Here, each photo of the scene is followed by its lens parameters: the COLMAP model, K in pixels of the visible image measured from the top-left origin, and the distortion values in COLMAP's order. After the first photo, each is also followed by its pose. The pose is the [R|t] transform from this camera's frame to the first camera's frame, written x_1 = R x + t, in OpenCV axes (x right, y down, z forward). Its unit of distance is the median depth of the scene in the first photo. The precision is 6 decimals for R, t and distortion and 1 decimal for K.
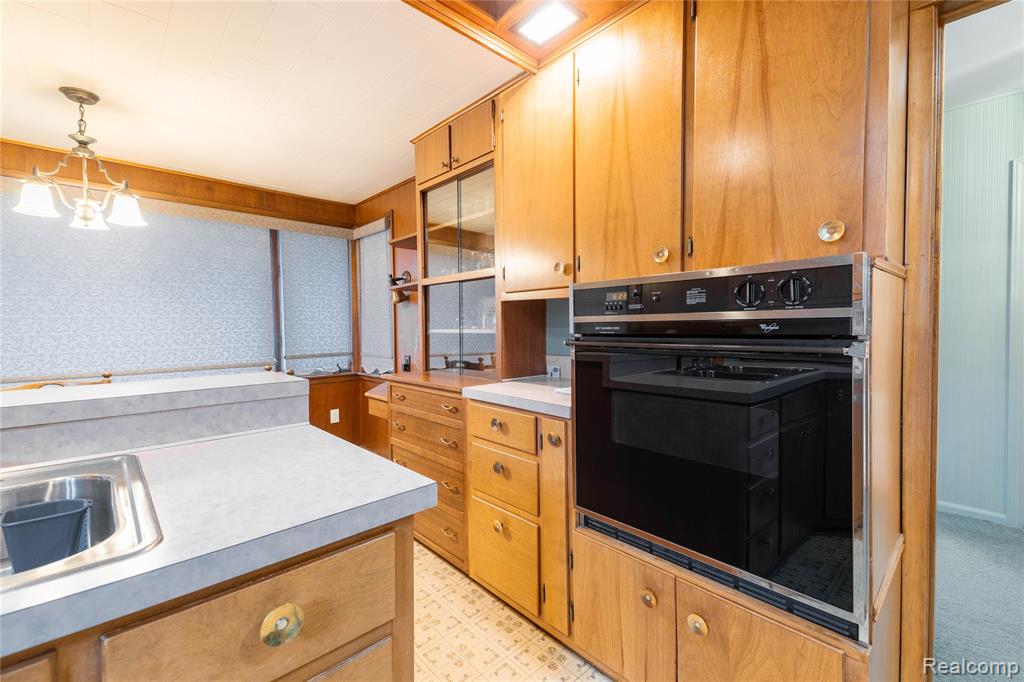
lens RADIAL K [[434.4, 0, 516.7], [0, 434.4, 337.1], [0, 0, 1]] dist [0.056016, -0.022245]
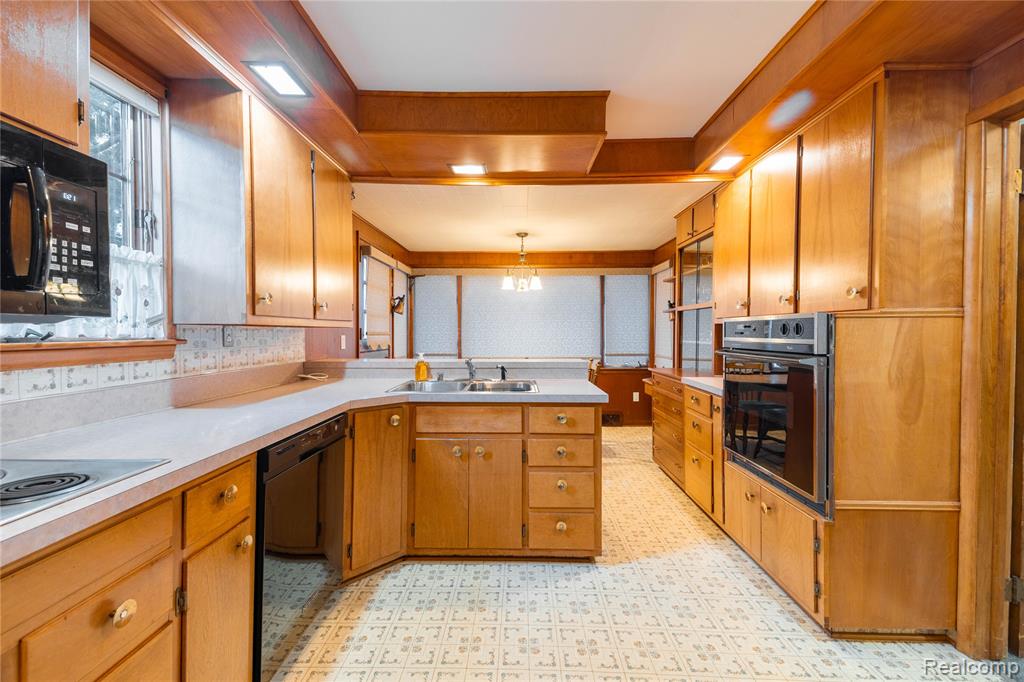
lens RADIAL K [[417.1, 0, 512.8], [0, 417.1, 338.5], [0, 0, 1]] dist [0.057985, -0.019847]
pose [[0.720971, 0.023745, -0.692558, 0.489659], [-0.028078, 0.999593, 0.005042, -0.018555], [0.692396, 0.015811, 0.721344, -0.569305]]
